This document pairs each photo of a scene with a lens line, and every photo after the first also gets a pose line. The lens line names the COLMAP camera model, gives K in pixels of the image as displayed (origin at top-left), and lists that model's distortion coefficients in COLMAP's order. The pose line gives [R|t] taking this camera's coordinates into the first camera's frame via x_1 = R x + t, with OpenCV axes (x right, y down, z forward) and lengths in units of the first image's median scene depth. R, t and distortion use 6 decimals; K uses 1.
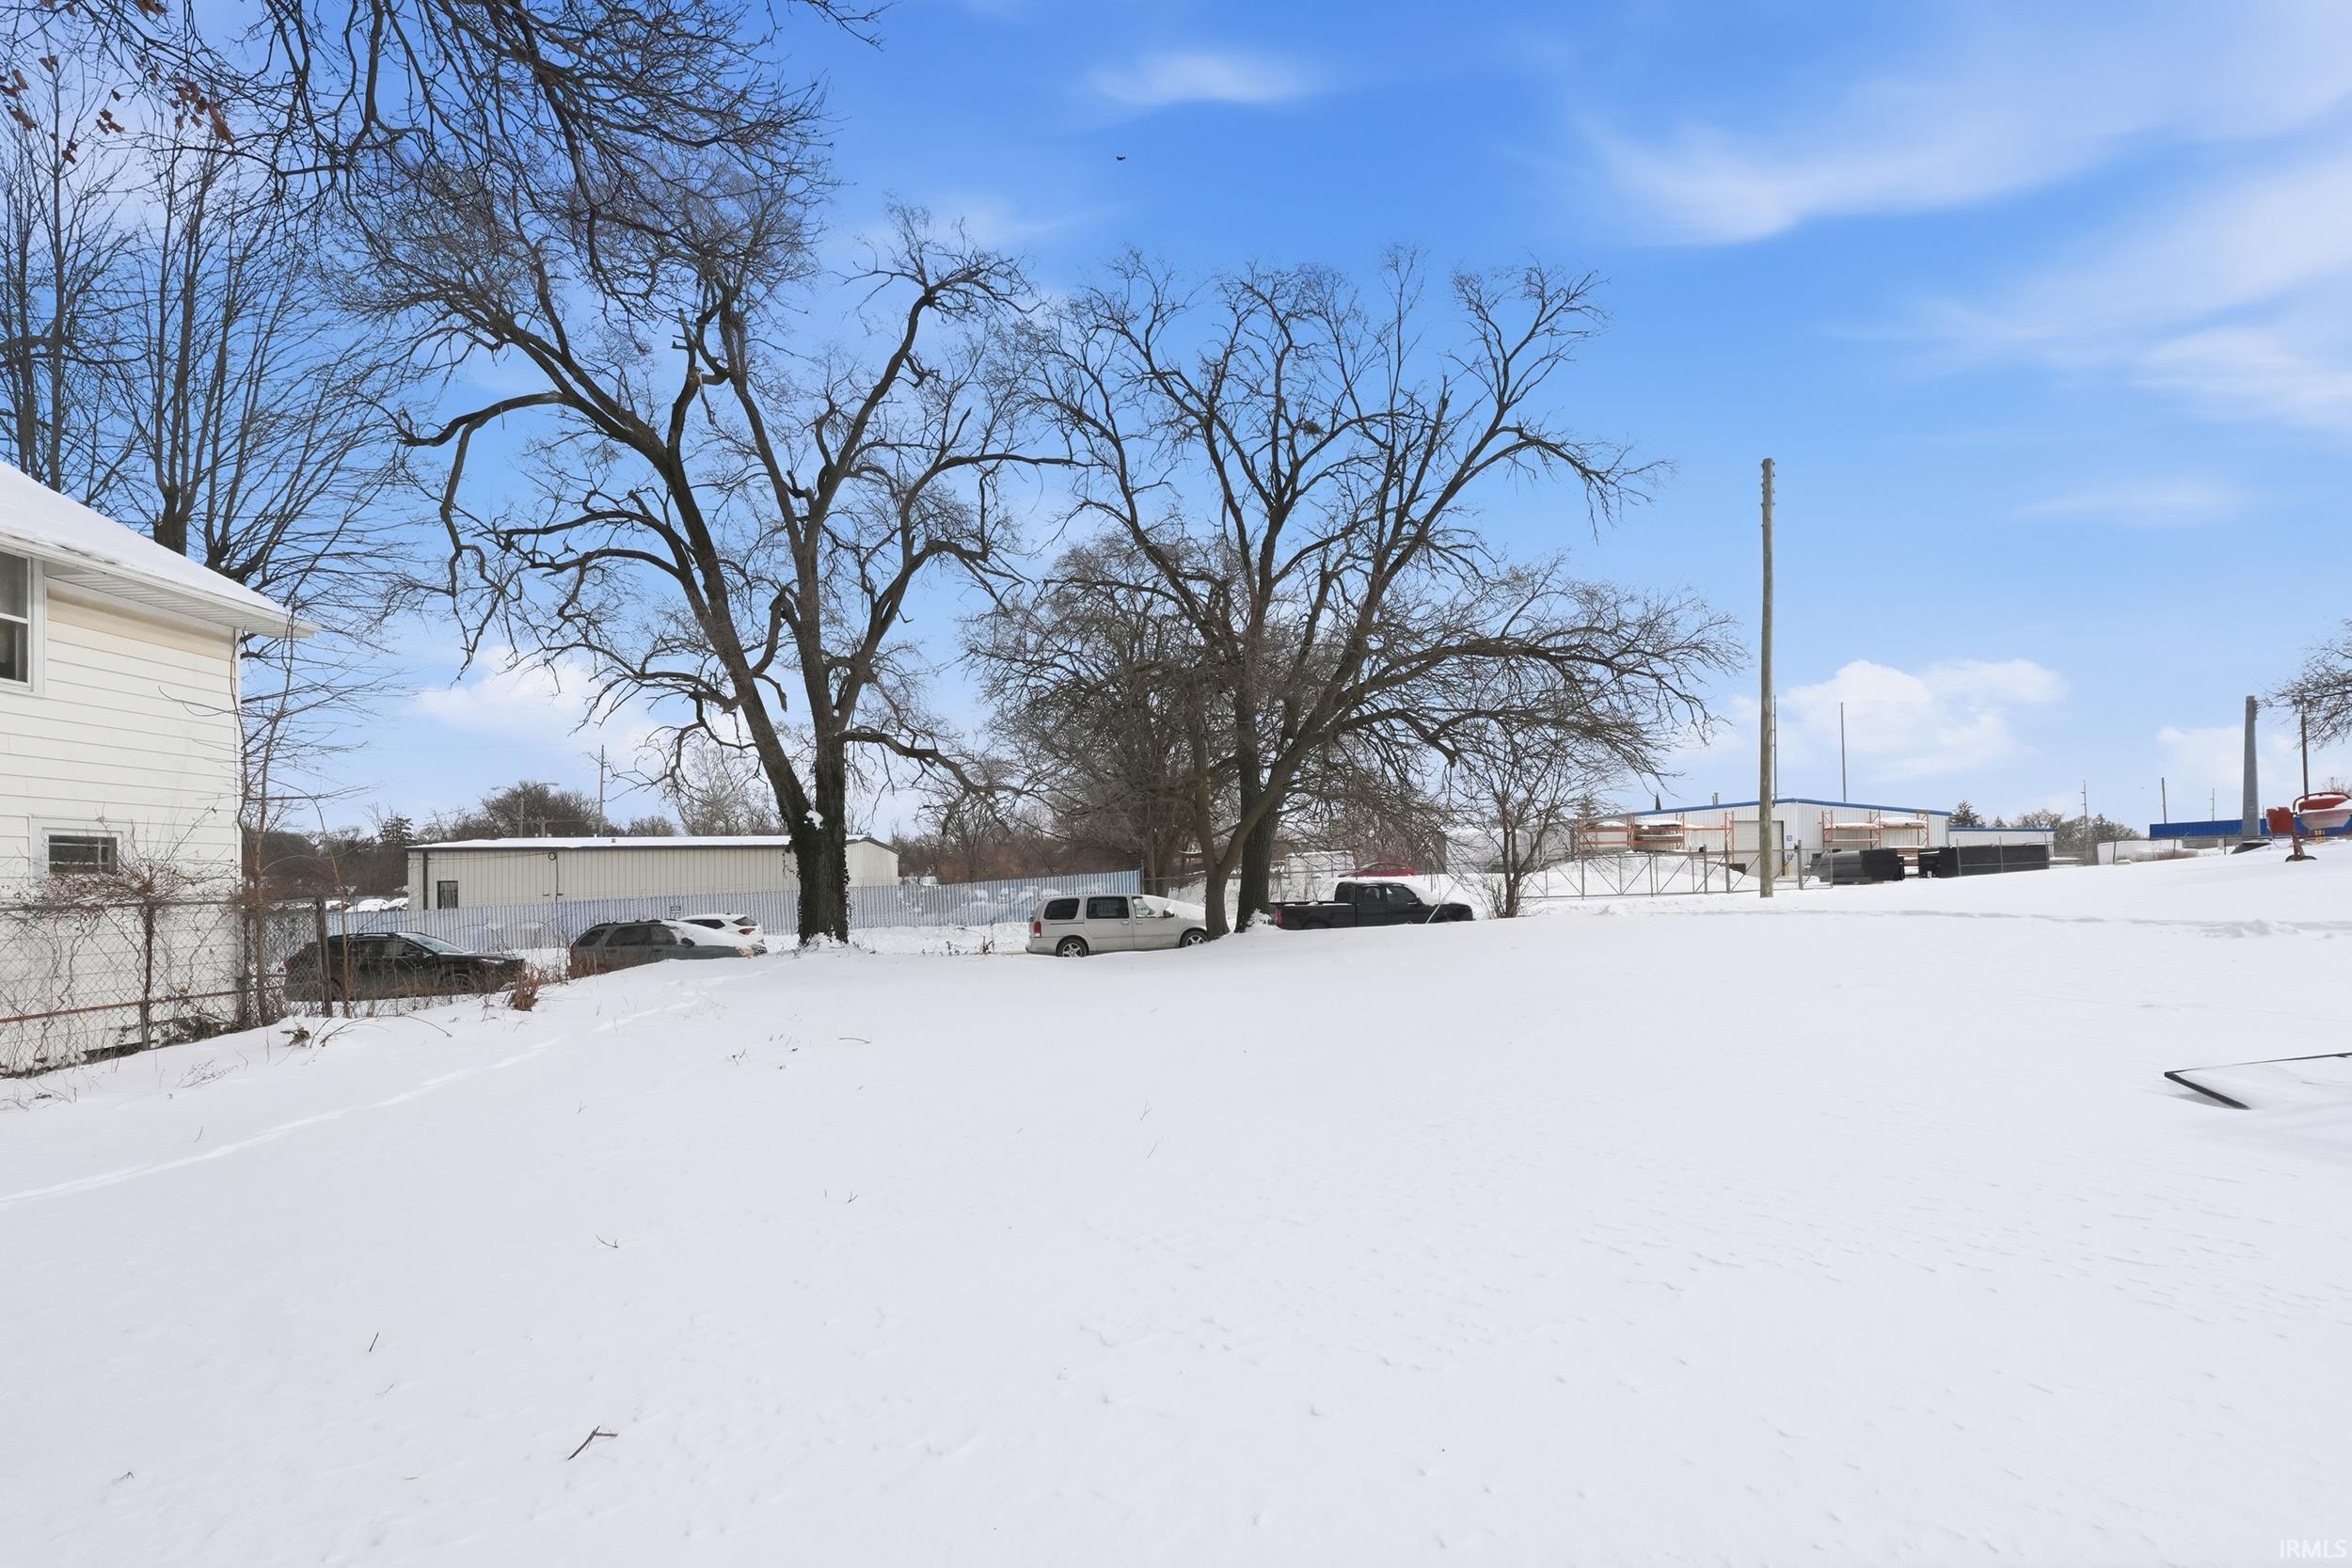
lens RADIAL K [[1074.3, 0, 1177.2], [0, 1074.3, 848.2], [0, 0, 1]] dist [-0.001333, -0.000639]
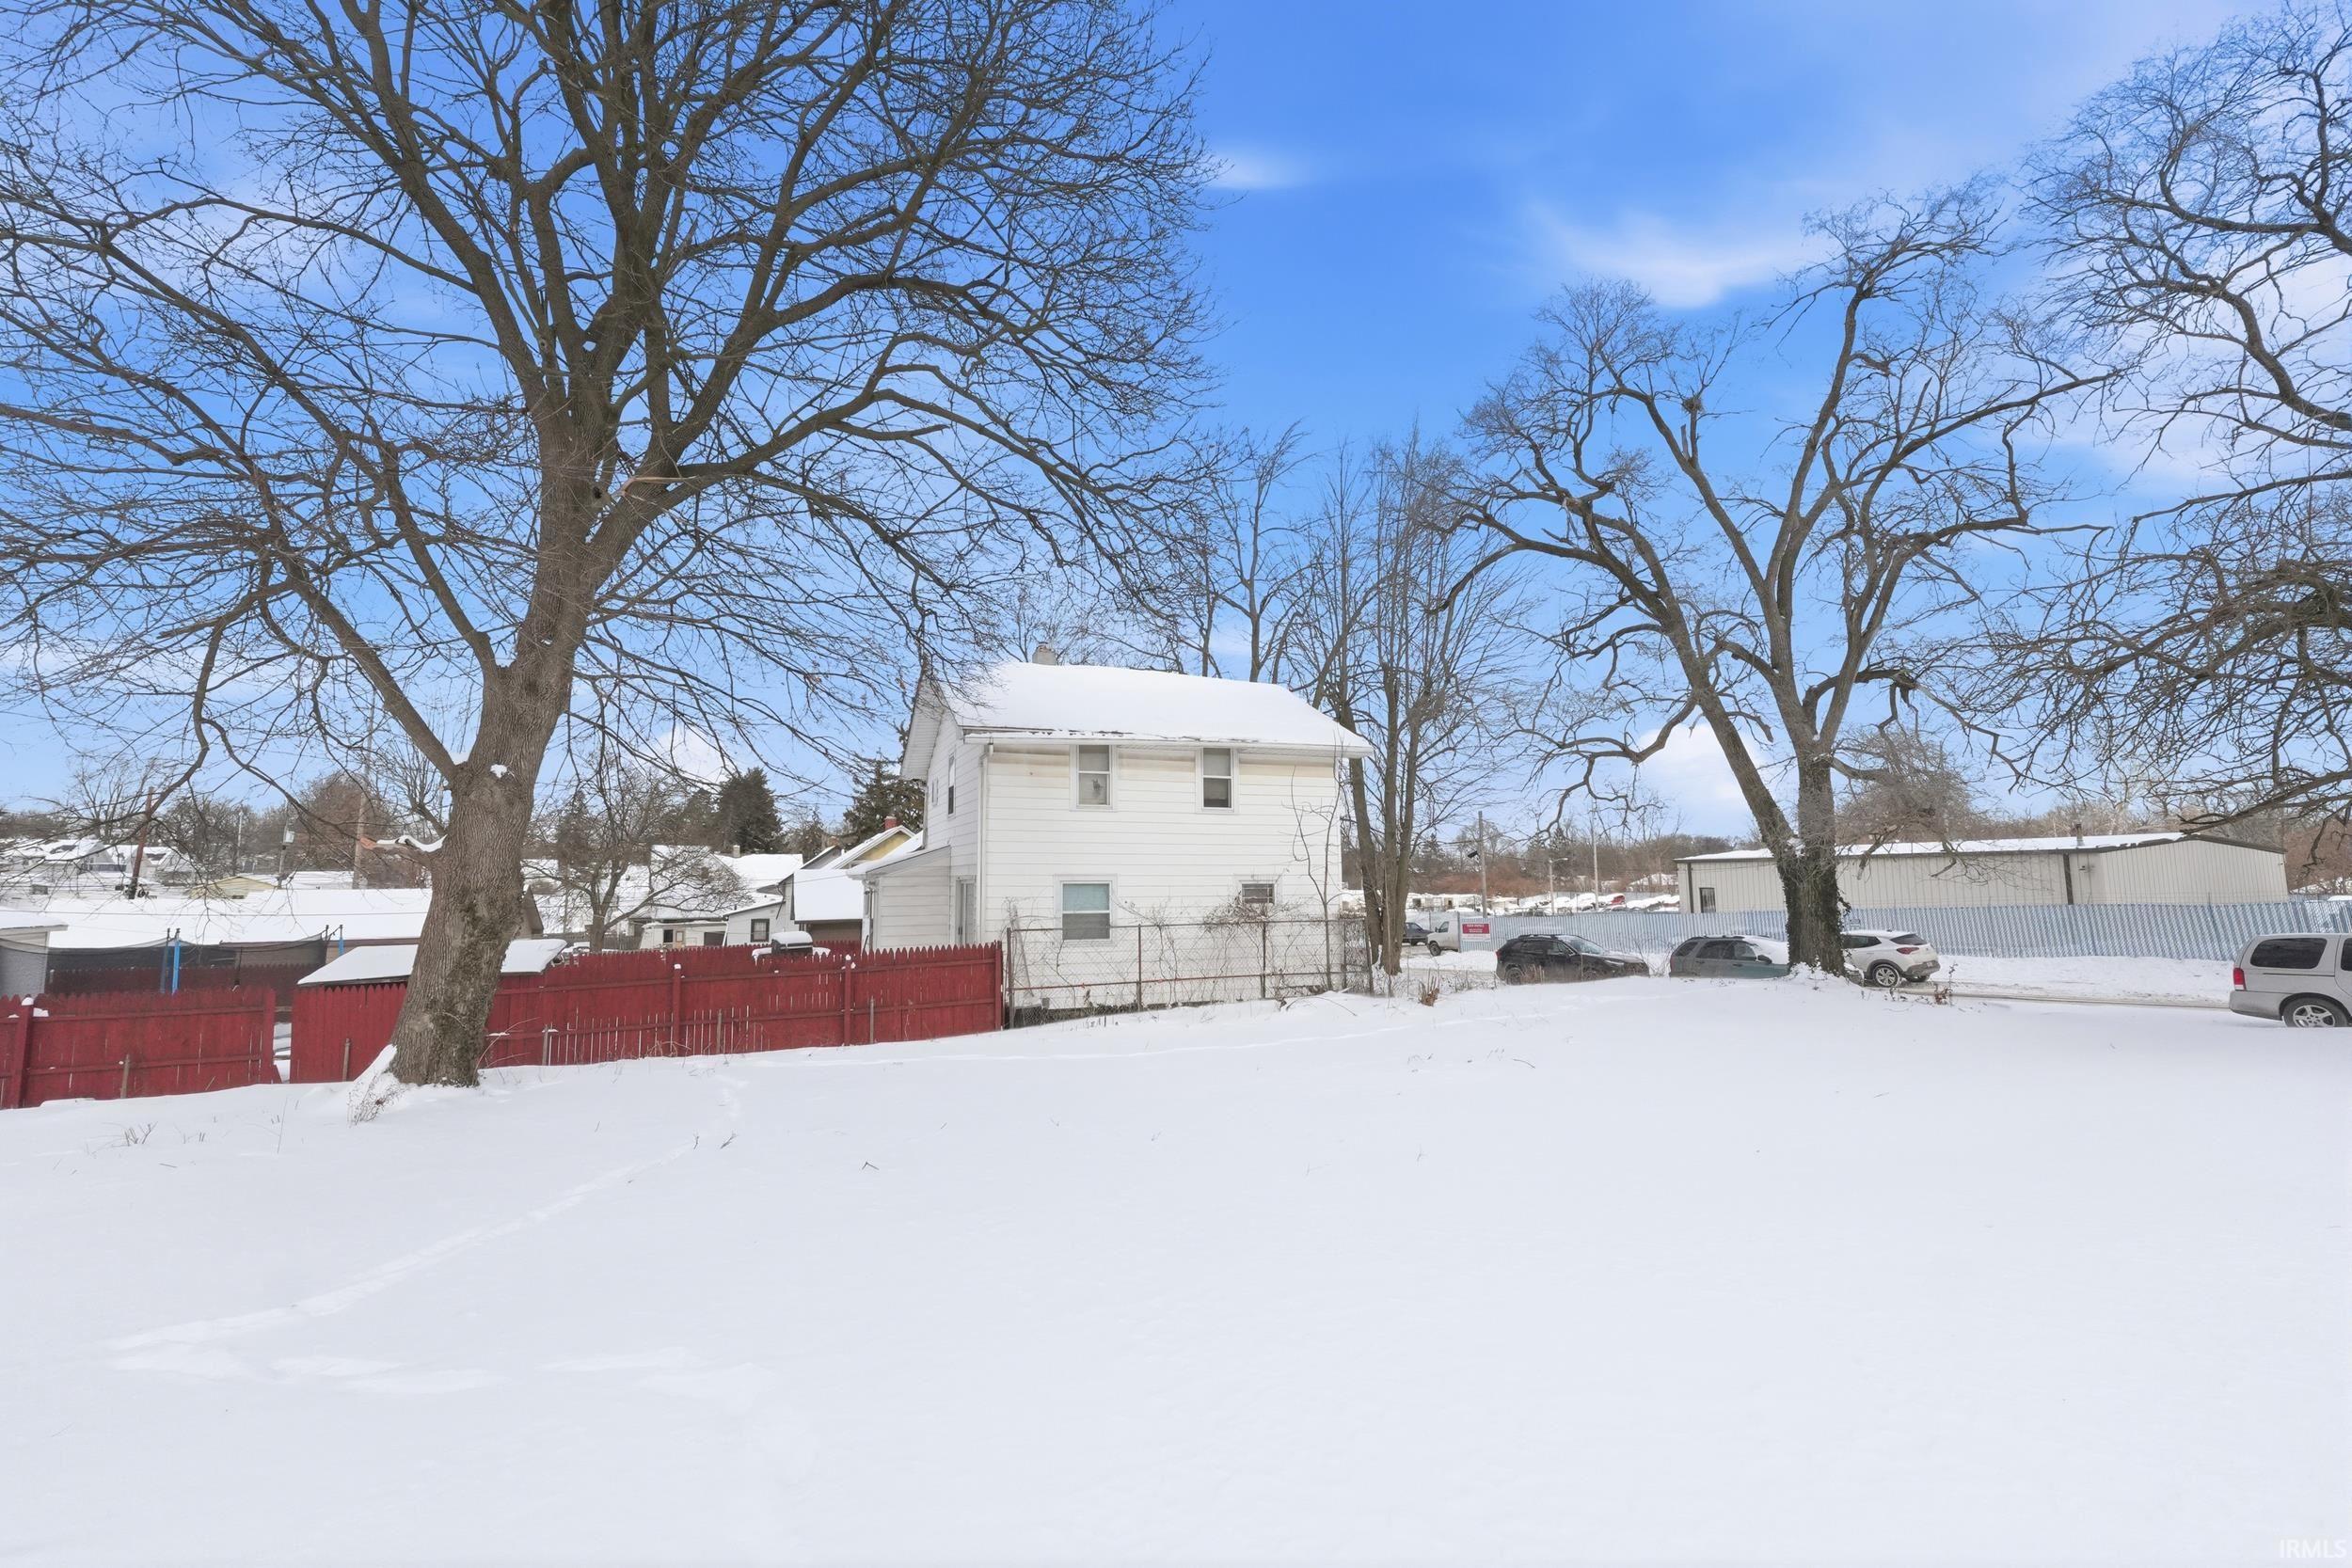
lens RADIAL K [[1017.4, 0, 1176.0], [0, 1017.4, 784.0], [0, 0, 1]] dist [0.000917, 0.000006]
pose [[0.354903, -0.080933, -0.931393, 0.305092], [0.028449, 0.996719, -0.075769, -0.027271], [0.934470, 0.000393, 0.356041, 0.104756]]
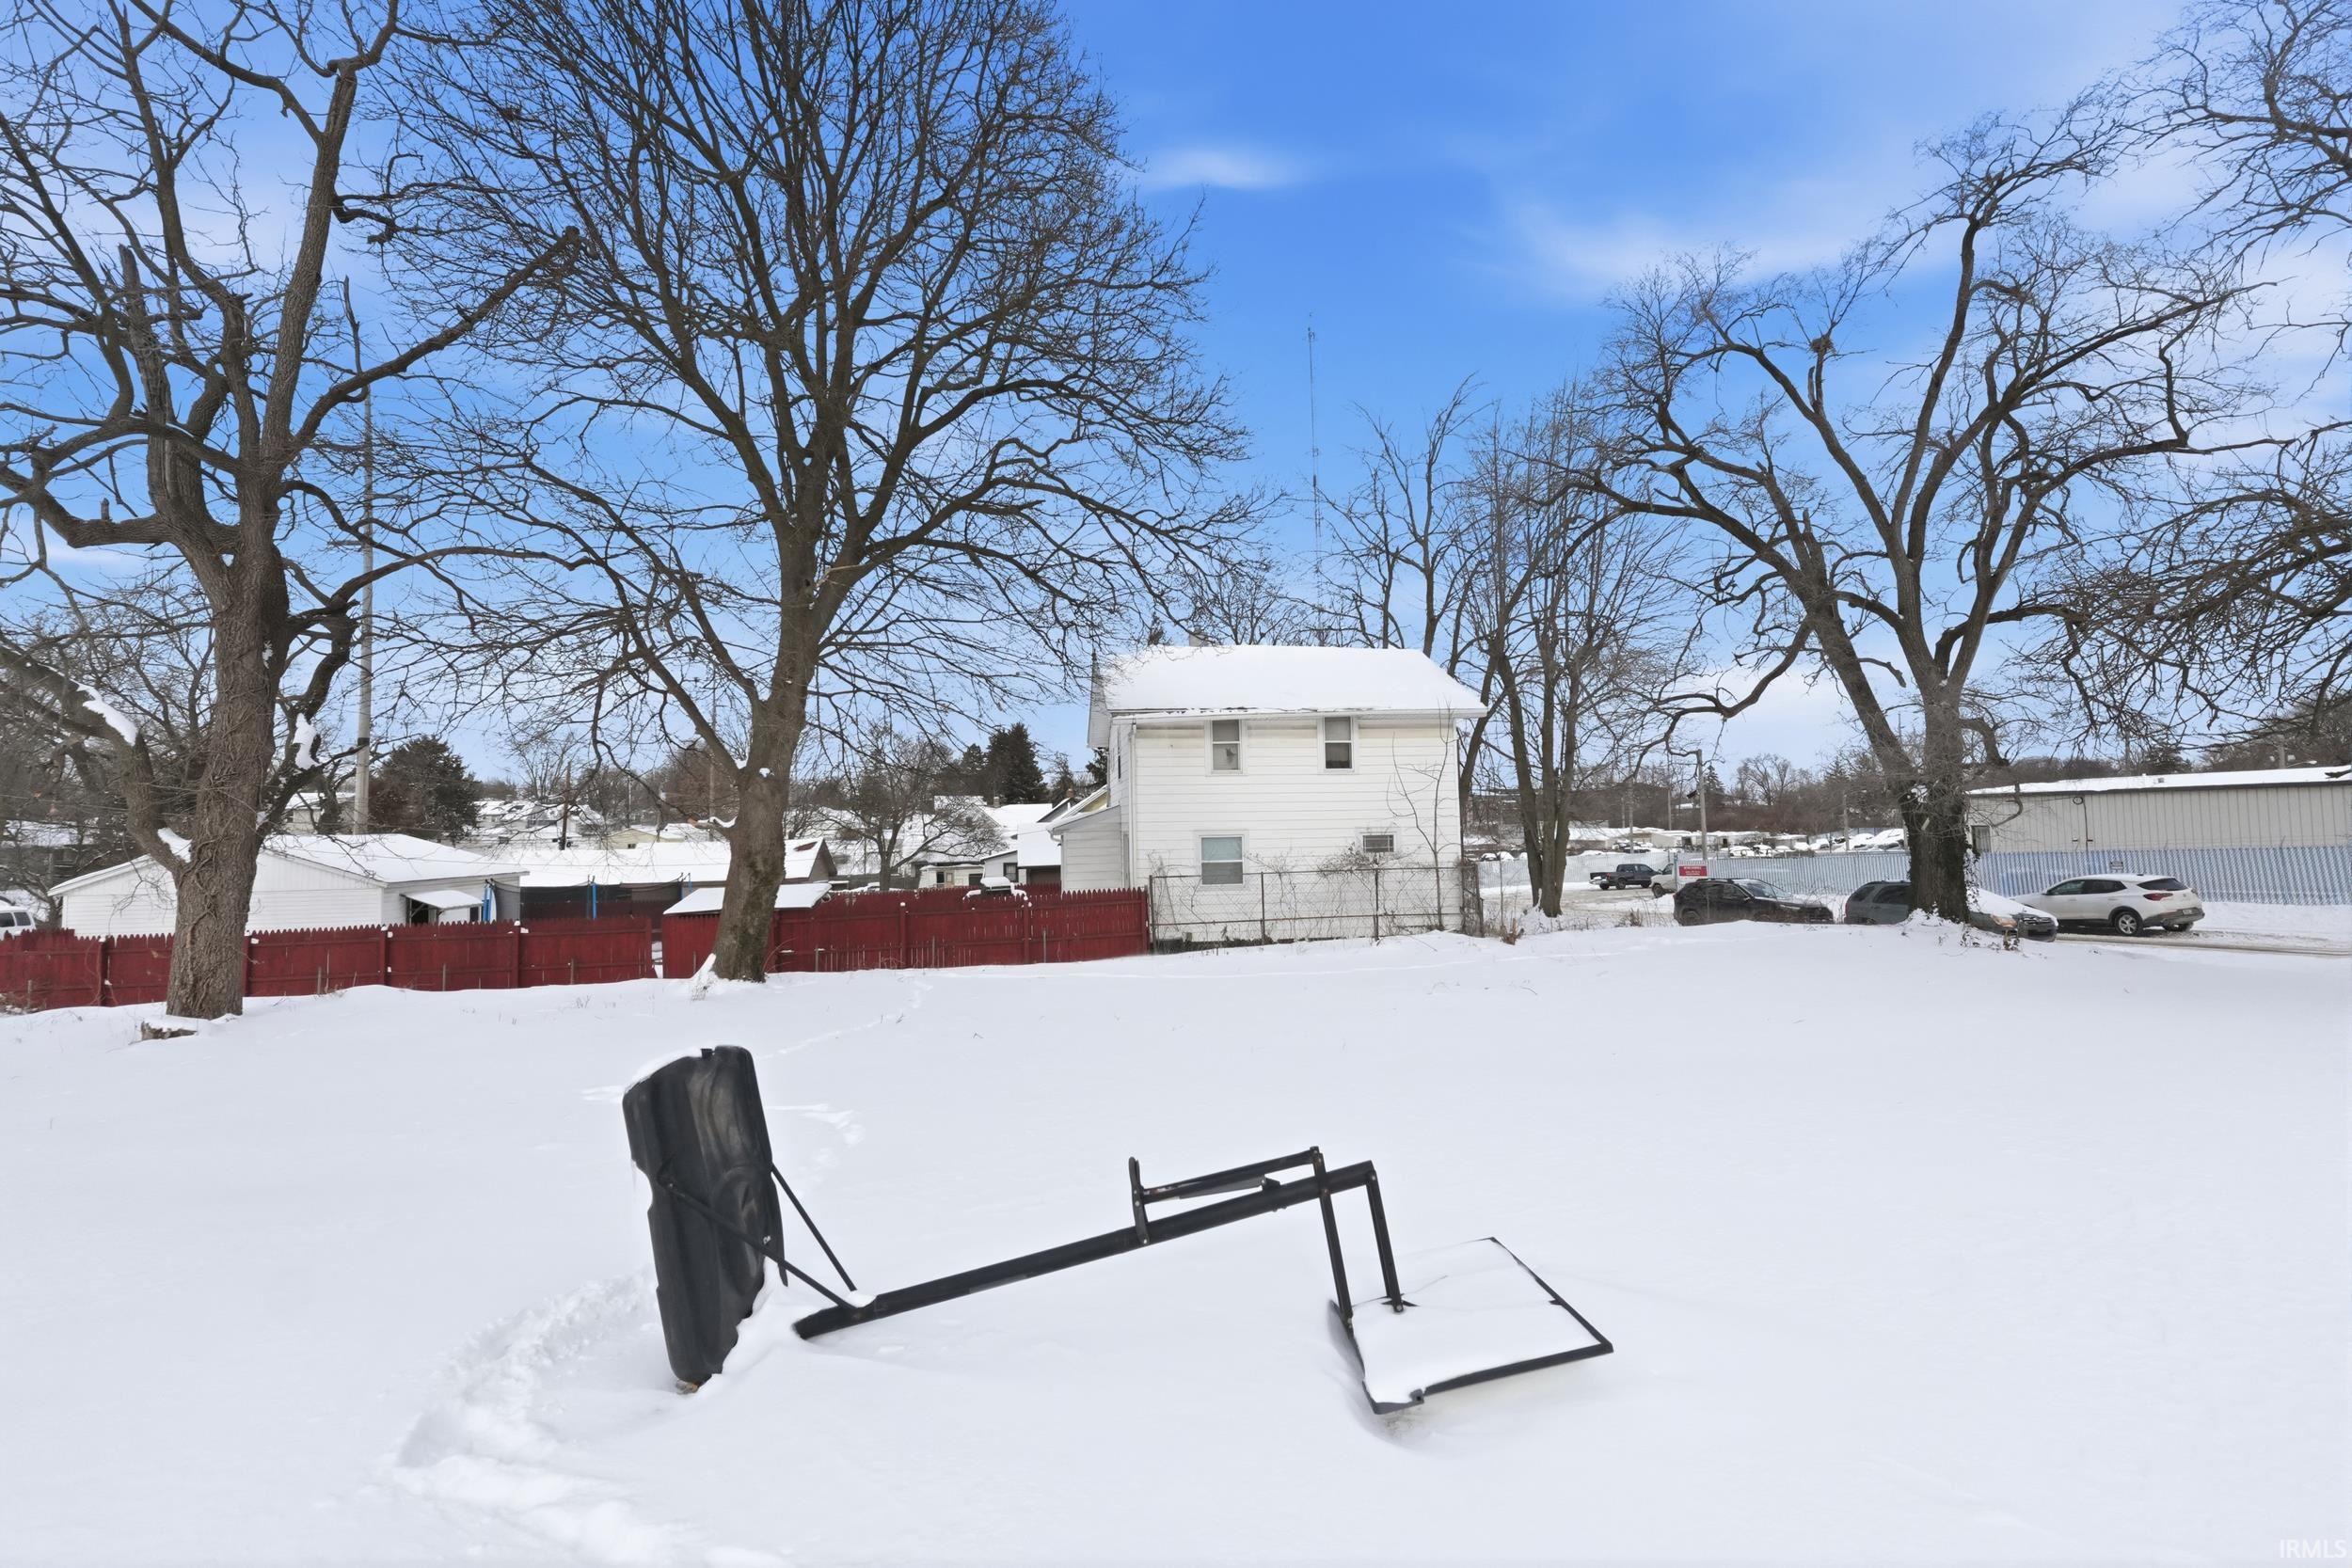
lens RADIAL K [[1033.7, 0, 1168.5], [0, 1033.7, 784.8], [0, 0, 1]] dist [0.000026, -0.000228]
pose [[0.098868, -0.029203, -0.994672, 0.484695], [0.045996, 0.998635, -0.024747, -0.039154], [0.994037, -0.043304, 0.100077, 0.182849]]
